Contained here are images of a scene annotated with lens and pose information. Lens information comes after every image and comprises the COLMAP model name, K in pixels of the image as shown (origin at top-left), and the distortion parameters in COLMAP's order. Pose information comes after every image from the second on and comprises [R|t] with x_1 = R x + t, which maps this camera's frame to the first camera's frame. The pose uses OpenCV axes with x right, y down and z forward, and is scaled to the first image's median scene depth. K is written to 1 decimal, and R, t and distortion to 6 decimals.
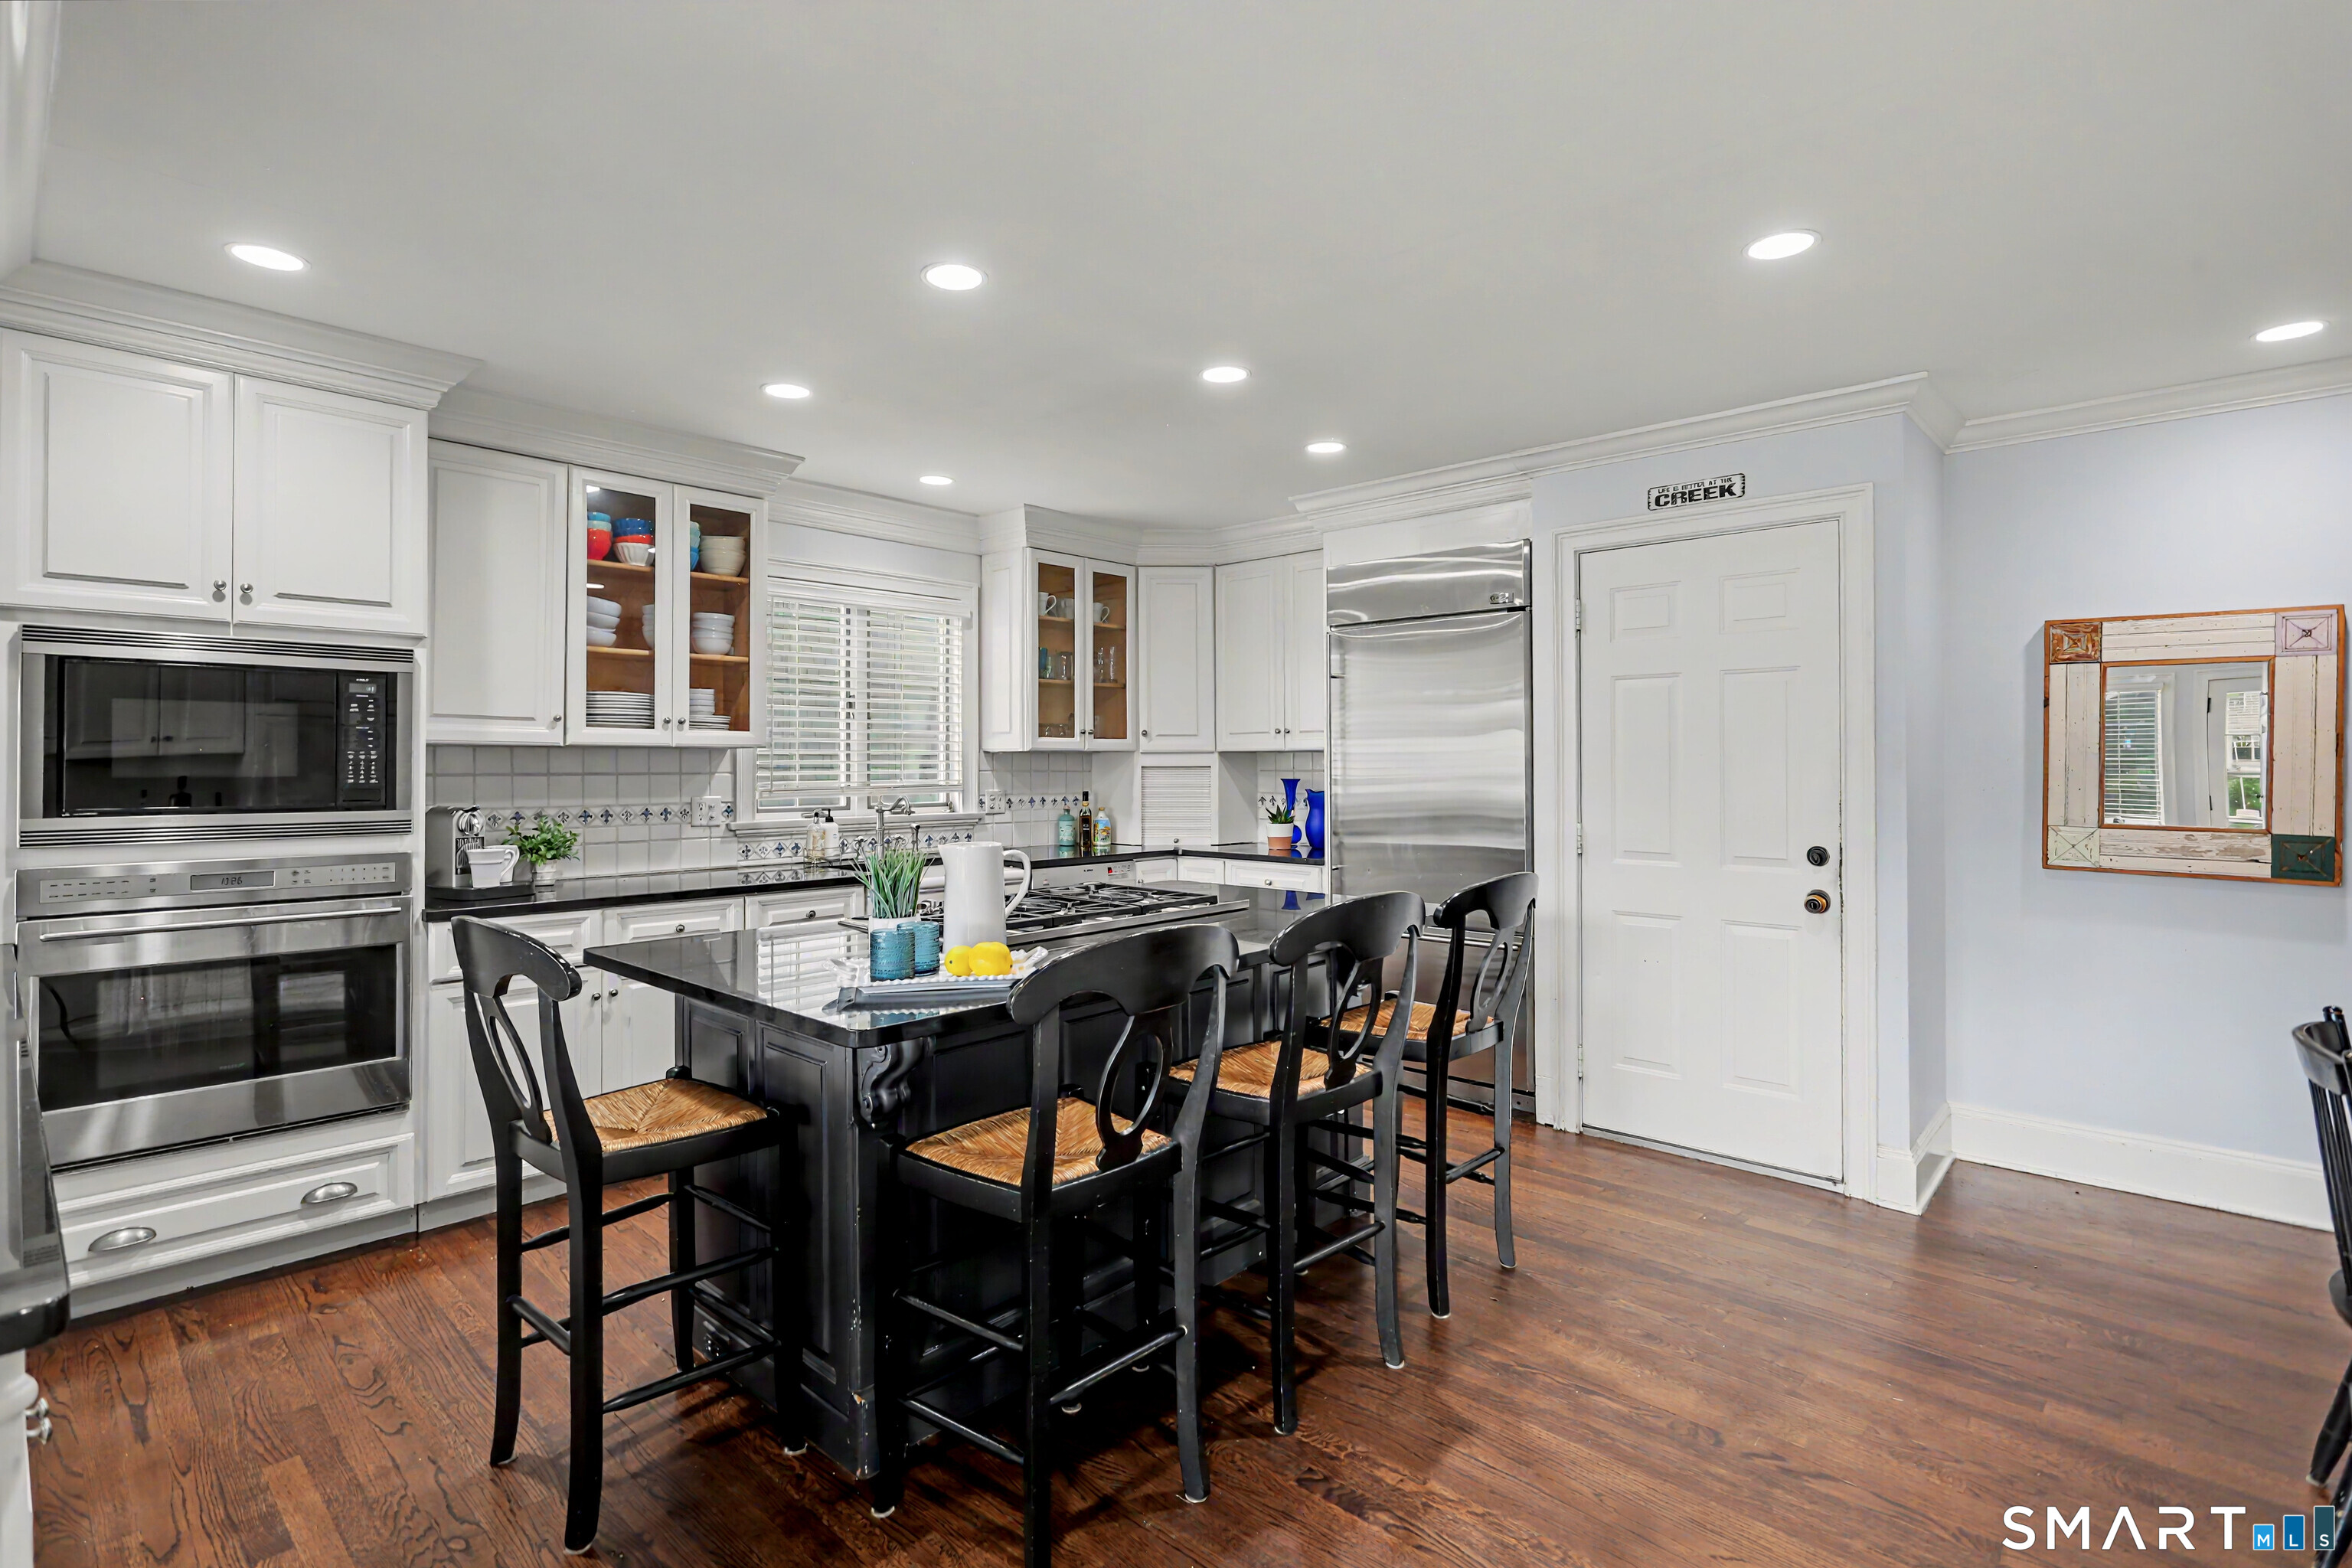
lens RADIAL K [[1116.4, 0, 1153.3], [0, 1116.4, 773.9], [0, 0, 1]] dist [-0.000315, 0.000109]
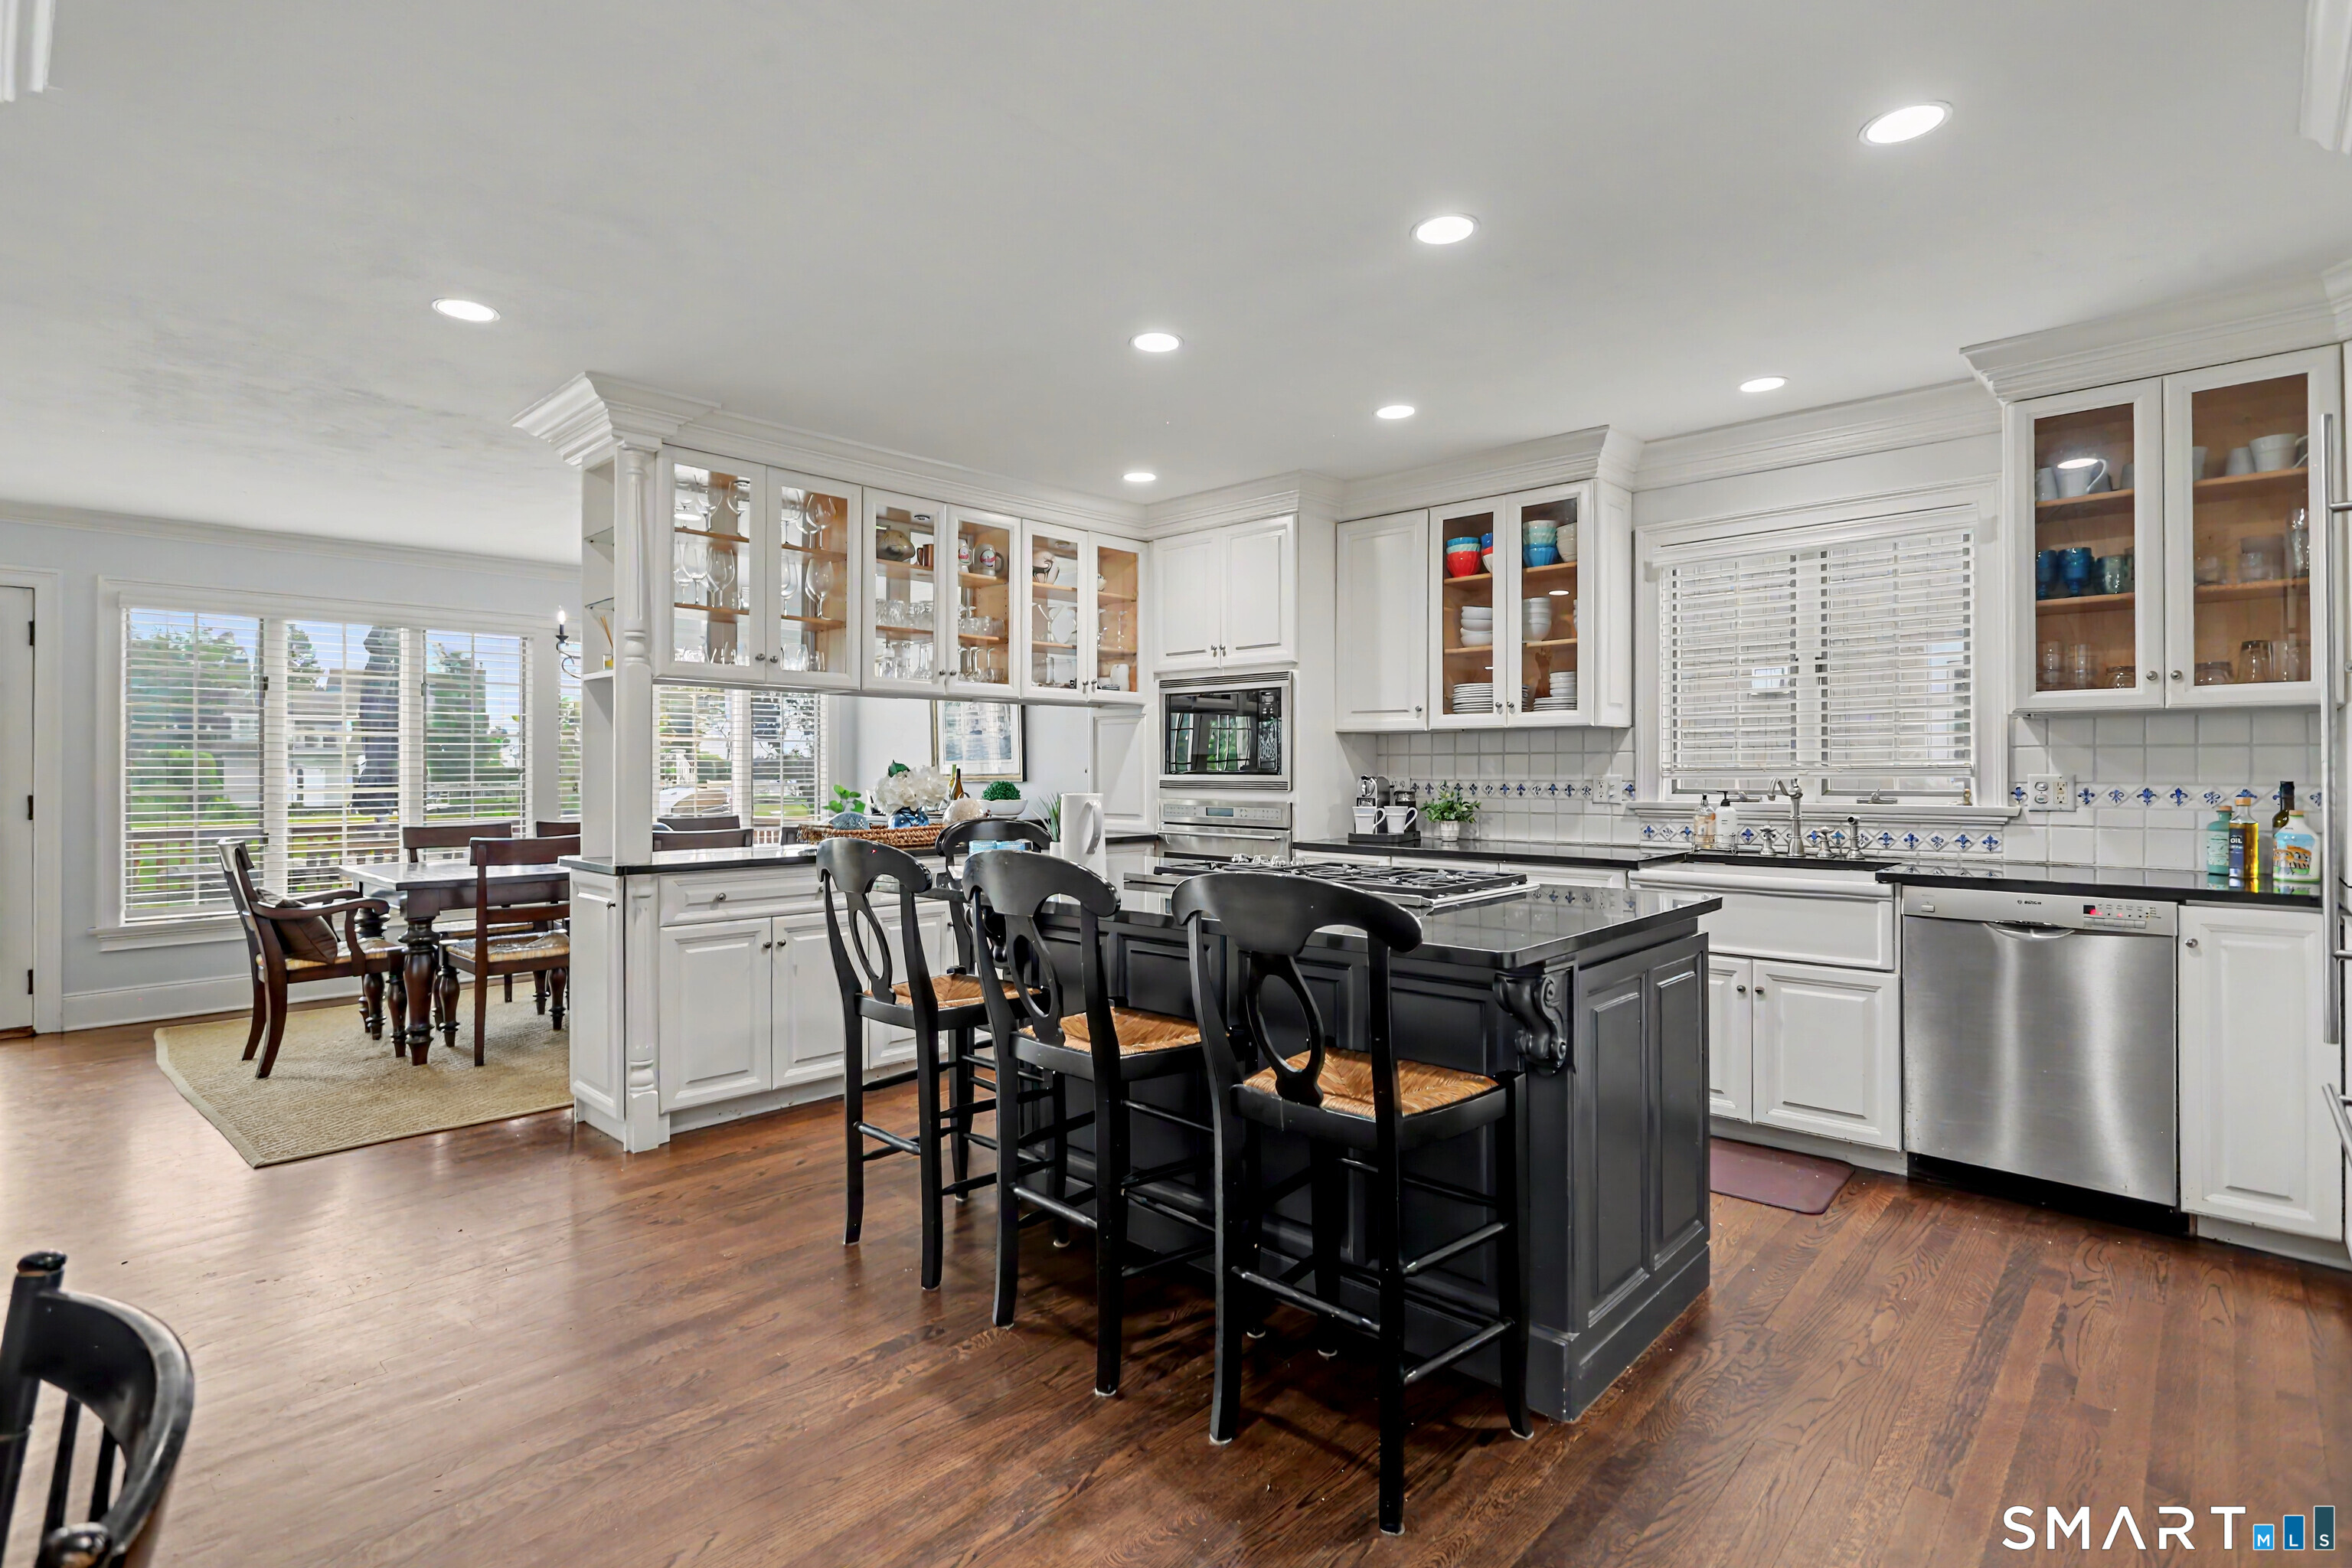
lens RADIAL K [[1116.4, 0, 1153.3], [0, 1116.4, 773.9], [0, 0, 1]] dist [-0.000315, 0.000109]
pose [[-0.006647, 0.008957, -0.999938, 0.647623], [-0.001241, 0.999959, 0.008966, 0.011202], [0.999977, 0.001301, -0.006635, 0.605982]]
